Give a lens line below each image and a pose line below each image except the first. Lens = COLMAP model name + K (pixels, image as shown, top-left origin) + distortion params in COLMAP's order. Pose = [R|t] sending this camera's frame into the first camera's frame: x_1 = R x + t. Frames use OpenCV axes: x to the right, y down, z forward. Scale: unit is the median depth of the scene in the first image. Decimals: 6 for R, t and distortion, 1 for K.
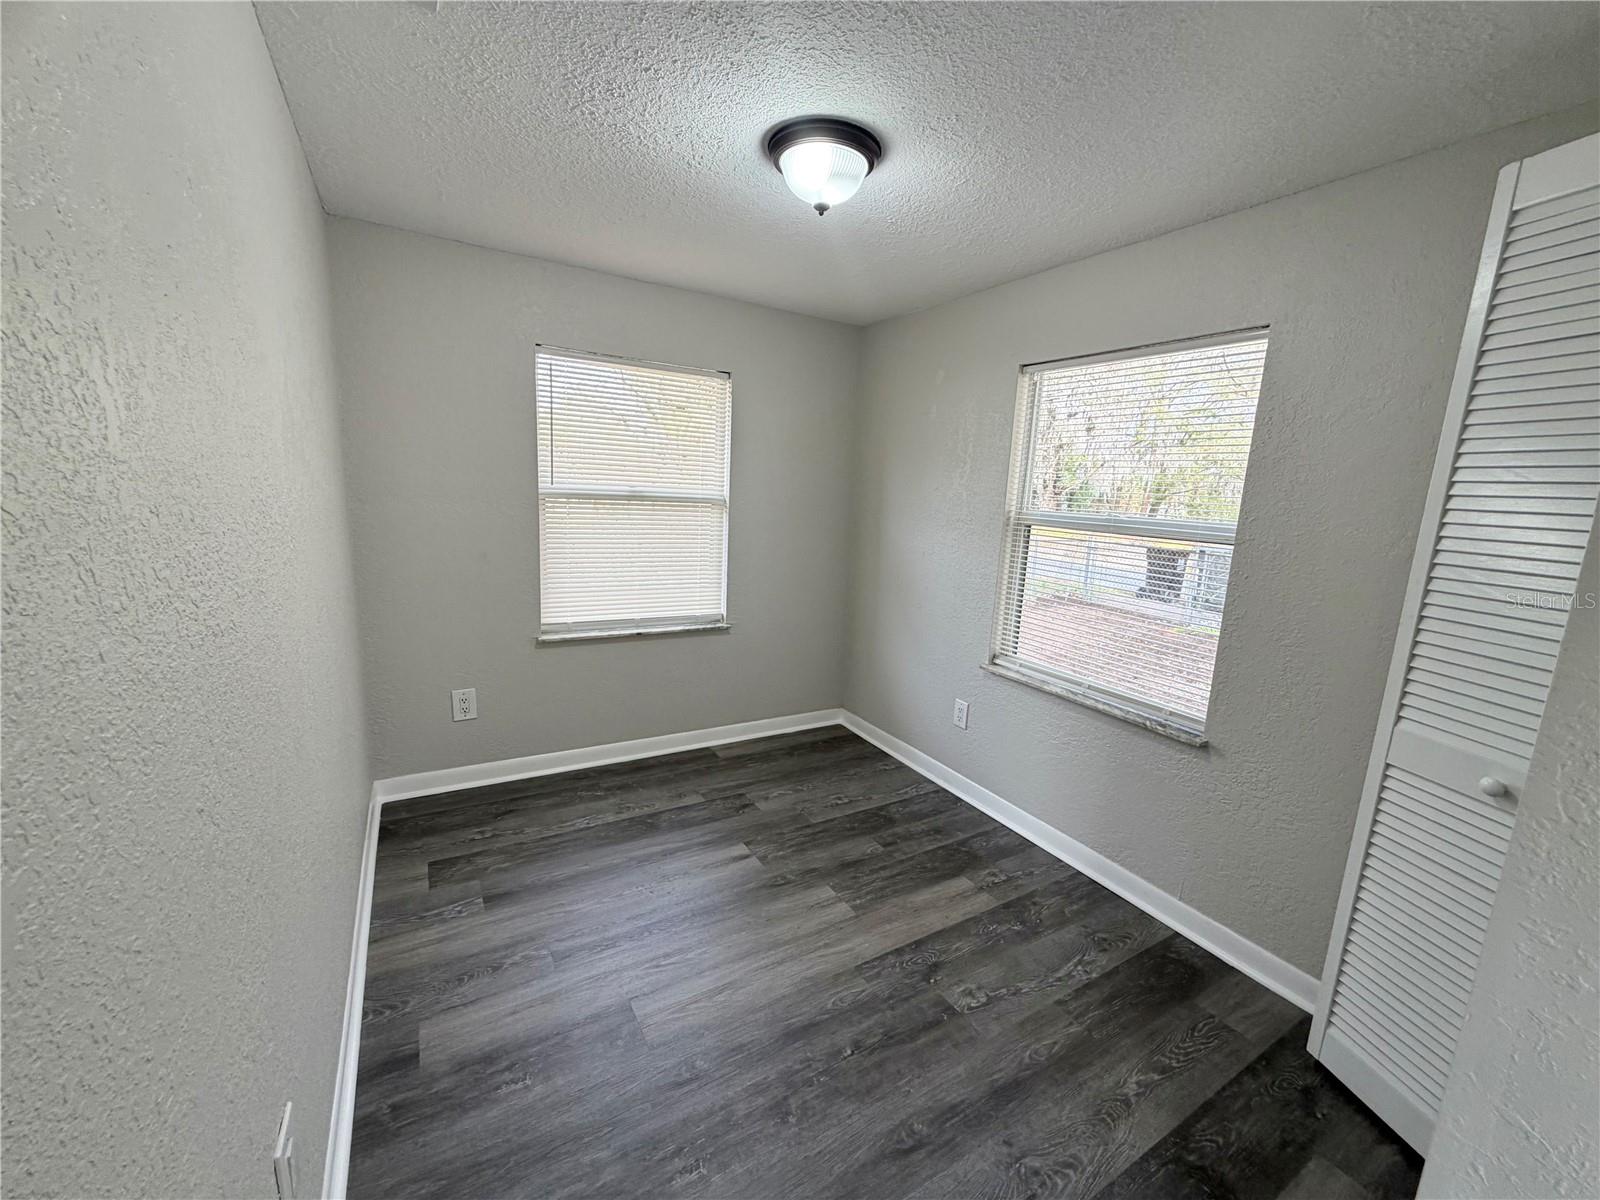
lens RADIAL K [[636.6, 0, 797.1], [0, 636.6, 599.4], [0, 0, 1]] dist [0.000018, -0.000008]
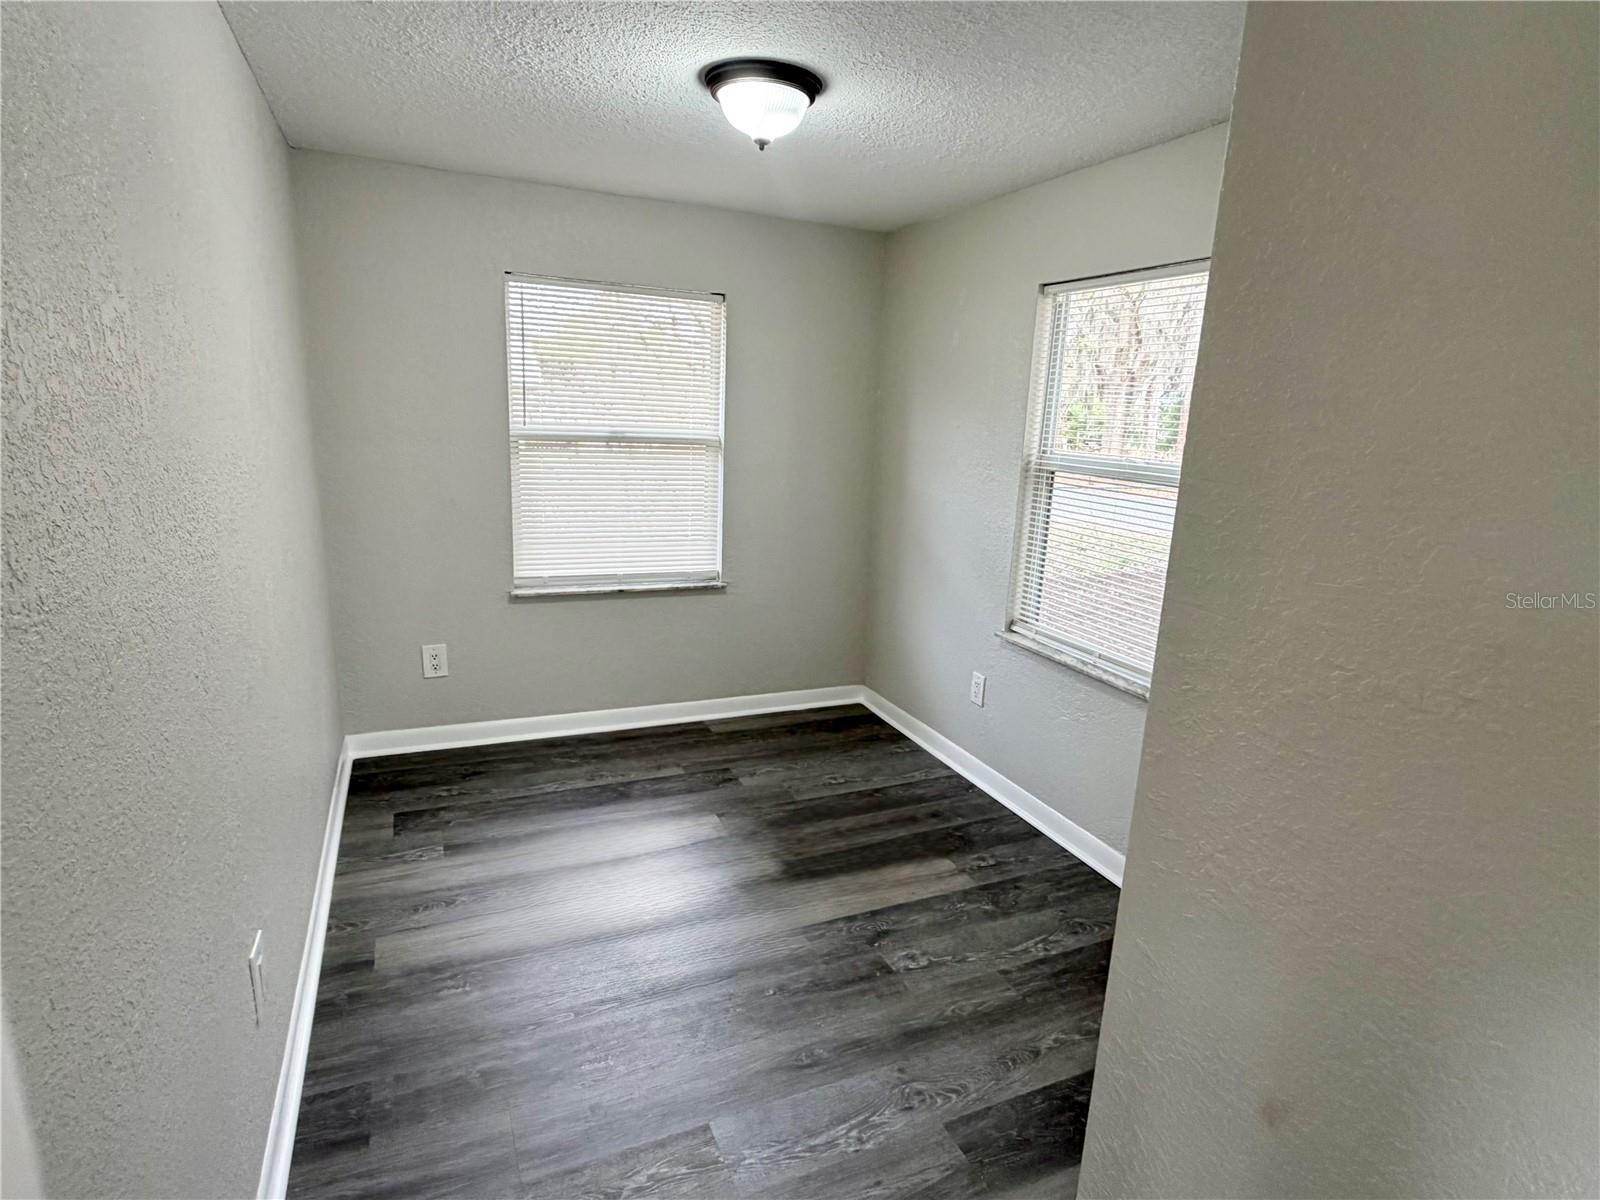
lens RADIAL K [[846.4, 0, 802.0], [0, 846.4, 602.2], [0, 0, 1]] dist [0.000271, -0.000293]
pose [[0.993732, 0.019010, -0.110162, 0.180719], [-0.014162, 0.998903, 0.044625, 0.016575], [0.110890, -0.042785, 0.992911, -0.212412]]
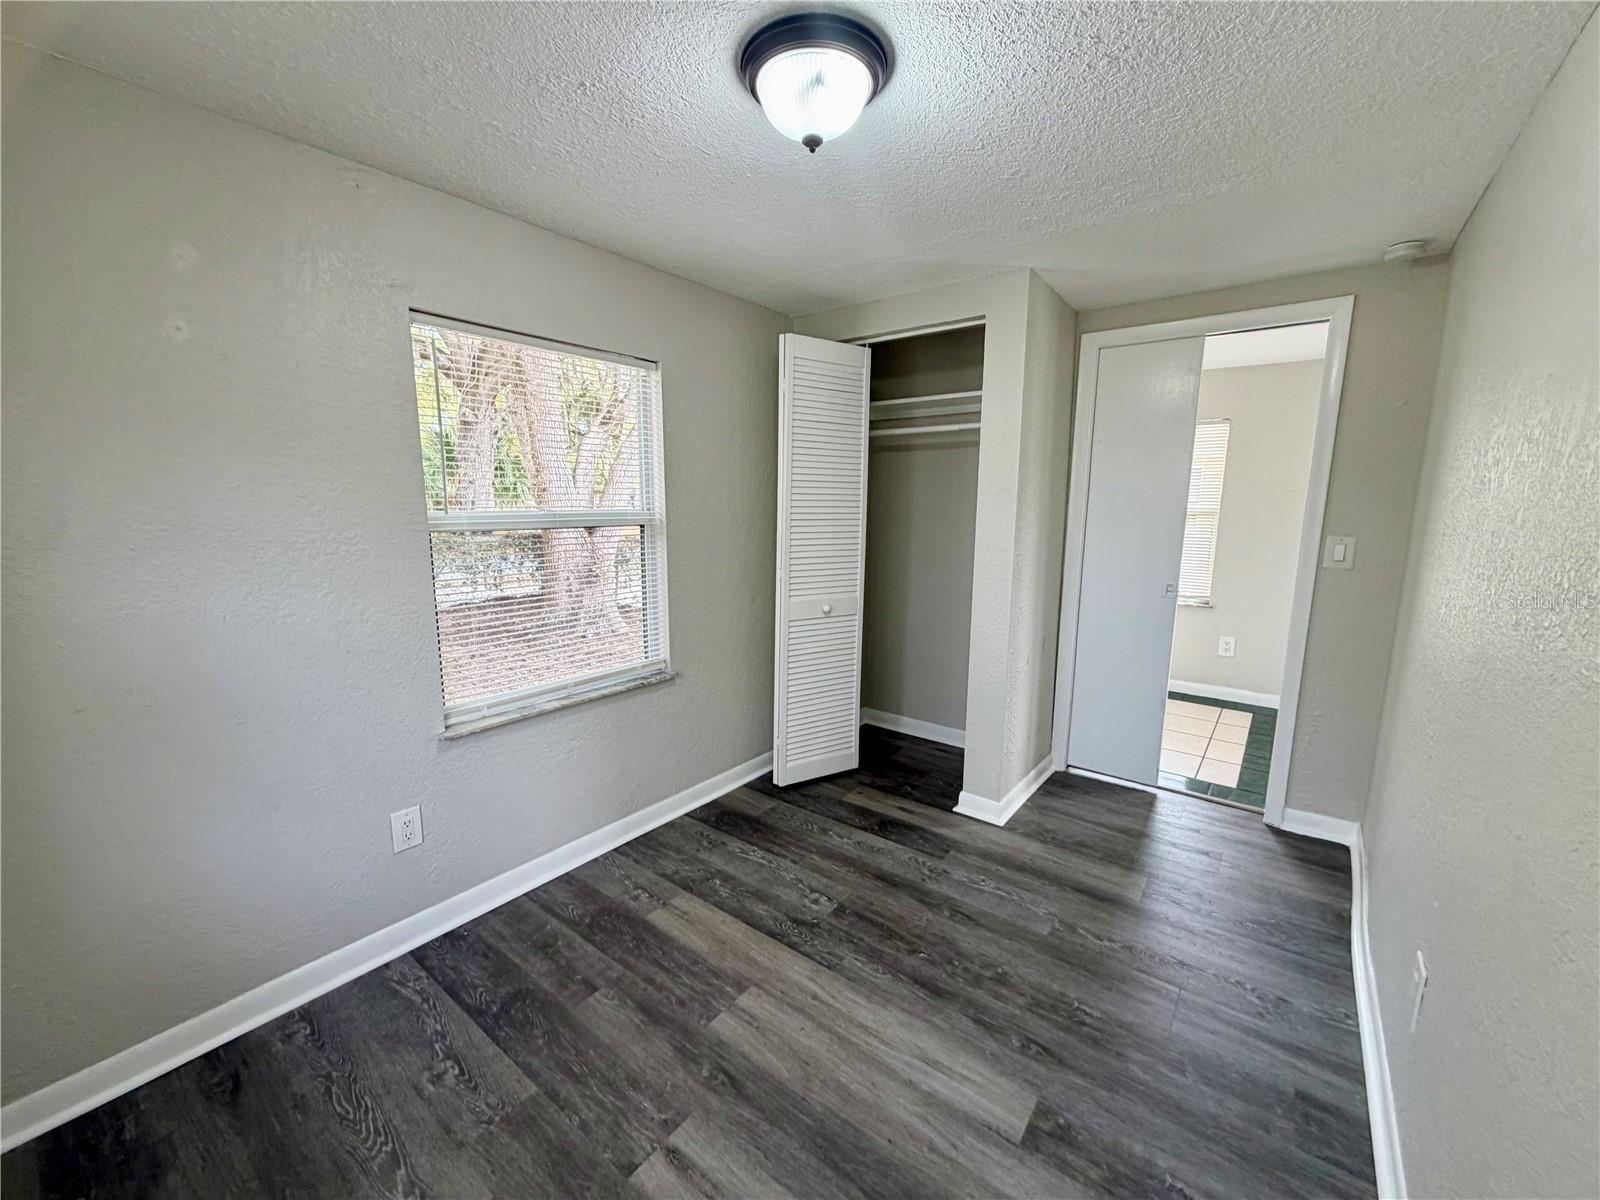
lens RADIAL K [[636.6, 0, 797.1], [0, 636.6, 599.4], [0, 0, 1]] dist [0.000018, -0.000008]
pose [[-0.362695, -0.203088, 0.909509, -0.548984], [0.136952, 0.953753, 0.267582, -0.209646], [-0.921790, 0.221609, -0.318108, 0.988199]]
